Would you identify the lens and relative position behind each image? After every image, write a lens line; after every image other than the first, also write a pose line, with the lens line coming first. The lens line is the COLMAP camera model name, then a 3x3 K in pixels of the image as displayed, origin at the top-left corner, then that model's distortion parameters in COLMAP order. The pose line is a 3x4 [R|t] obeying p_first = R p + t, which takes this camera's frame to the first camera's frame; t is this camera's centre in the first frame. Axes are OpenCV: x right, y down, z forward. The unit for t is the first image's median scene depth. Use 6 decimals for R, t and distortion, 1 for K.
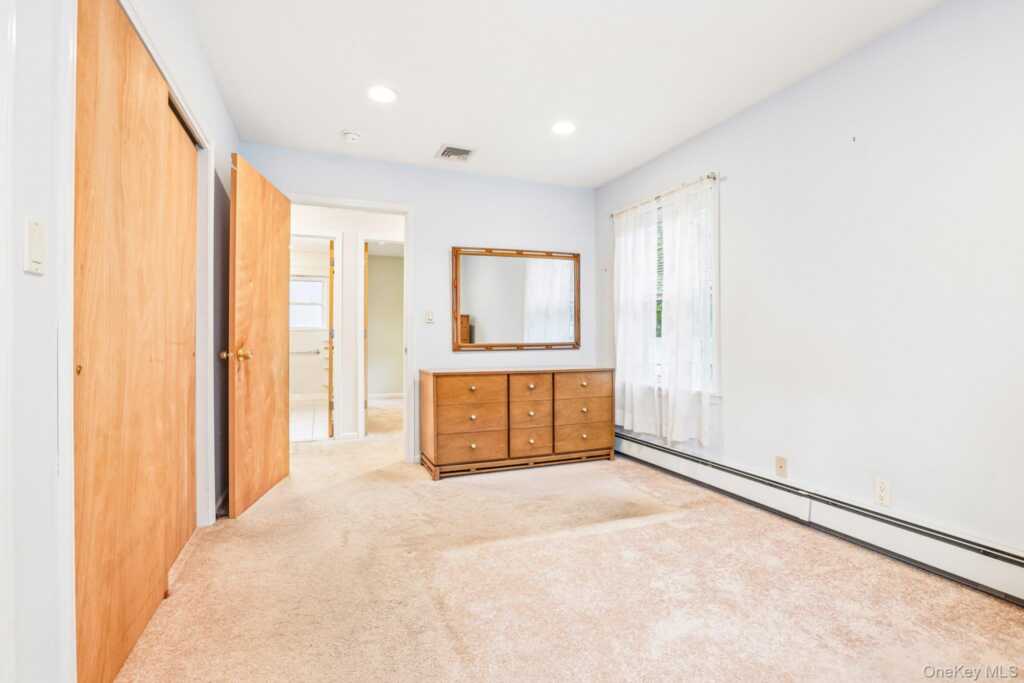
lens RADIAL K [[469.2, 0, 507.4], [0, 469.2, 337.7], [0, 0, 1]] dist [-0.056697, 0.018139]
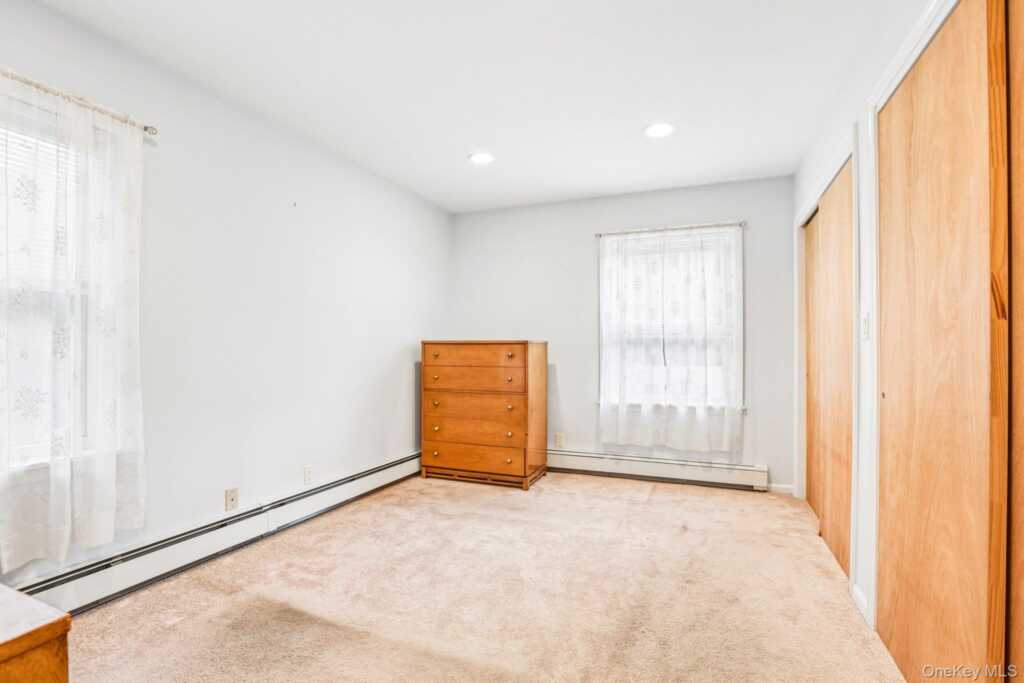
lens RADIAL K [[472.5, 0, 510.5], [0, 472.5, 354.8], [0, 0, 1]] dist [-0.055678, 0.024084]
pose [[-0.718727, -0.004124, 0.695280, -0.487317], [-0.004717, 0.999988, 0.001056, -0.023475], [-0.695276, -0.002521, -0.718738, 1.289487]]
